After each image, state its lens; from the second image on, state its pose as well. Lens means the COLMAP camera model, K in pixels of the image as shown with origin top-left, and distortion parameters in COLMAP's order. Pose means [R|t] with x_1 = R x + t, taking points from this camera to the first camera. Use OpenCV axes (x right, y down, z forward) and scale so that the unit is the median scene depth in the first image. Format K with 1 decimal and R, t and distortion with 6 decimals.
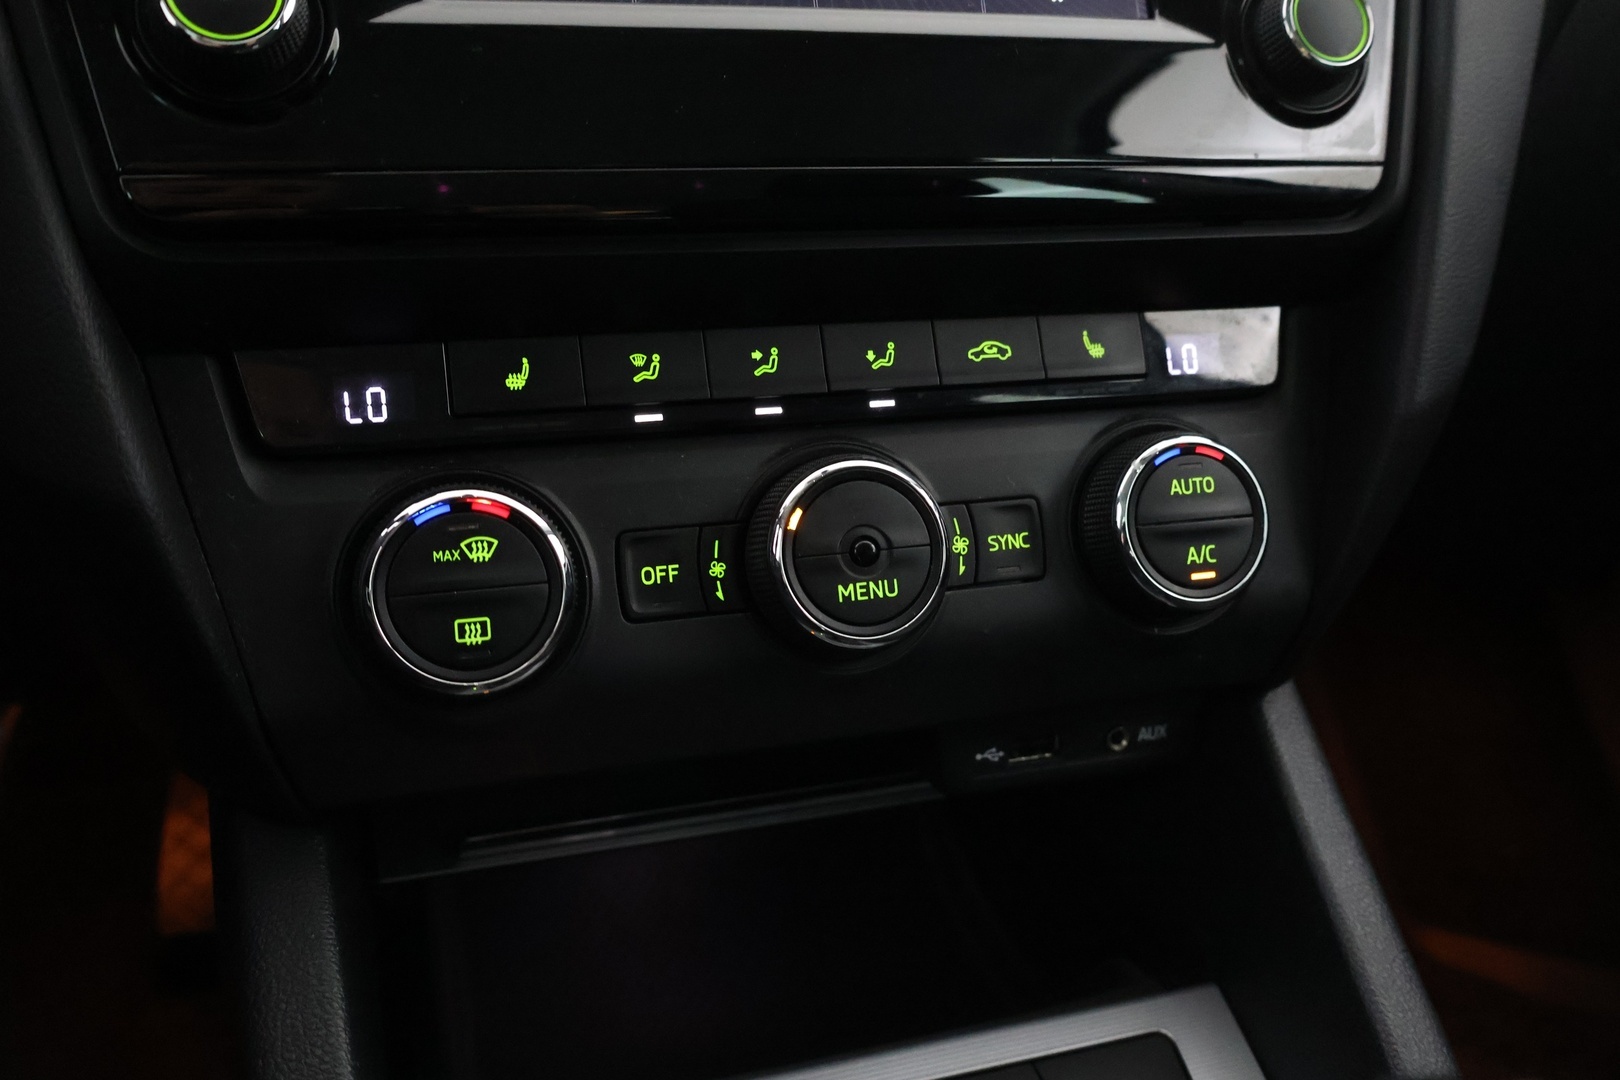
lens RADIAL K [[1385.3, 0, 804.3], [0, 1385.3, 539.2], [0, 0, 1]] dist [0.019933, -0.010806]
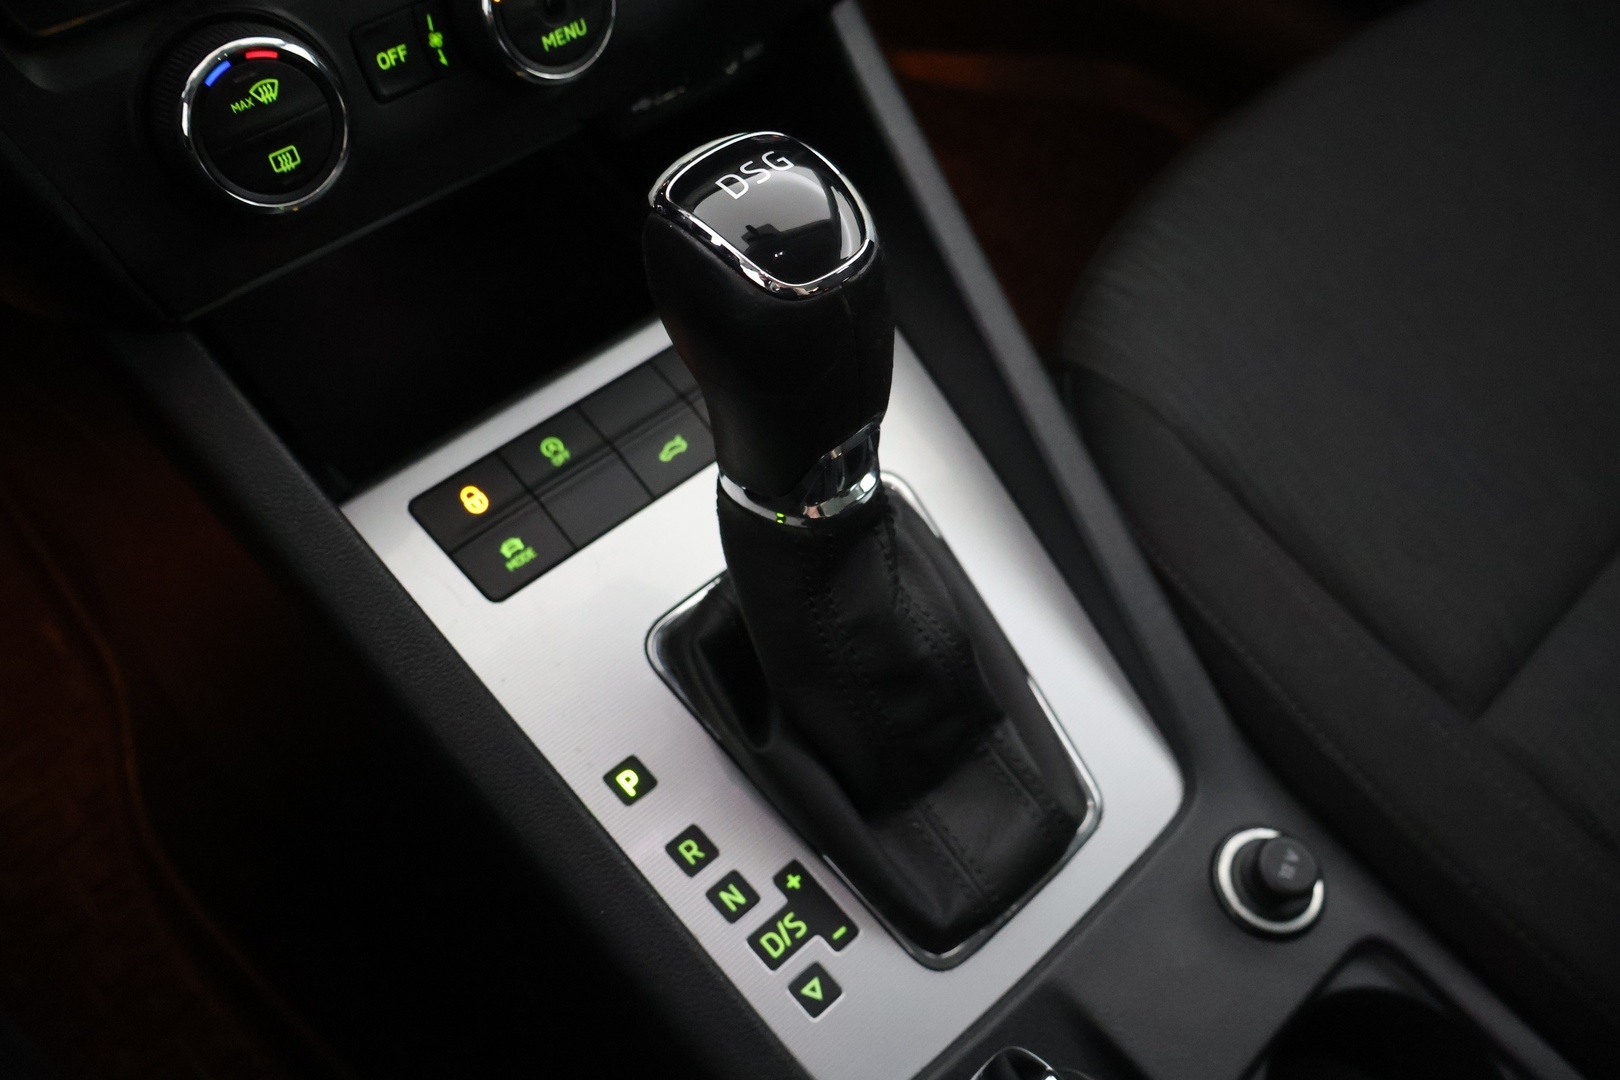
lens RADIAL K [[1385.3, 0, 814.3], [0, 1385.3, 541.0], [0, 0, 1]] dist [0.019933, -0.010806]
pose [[0.906600, -0.324899, 0.269291, -0.237140], [0.106541, 0.793696, 0.598912, -0.329409], [-0.408321, -0.514283, 0.754180, -0.276787]]
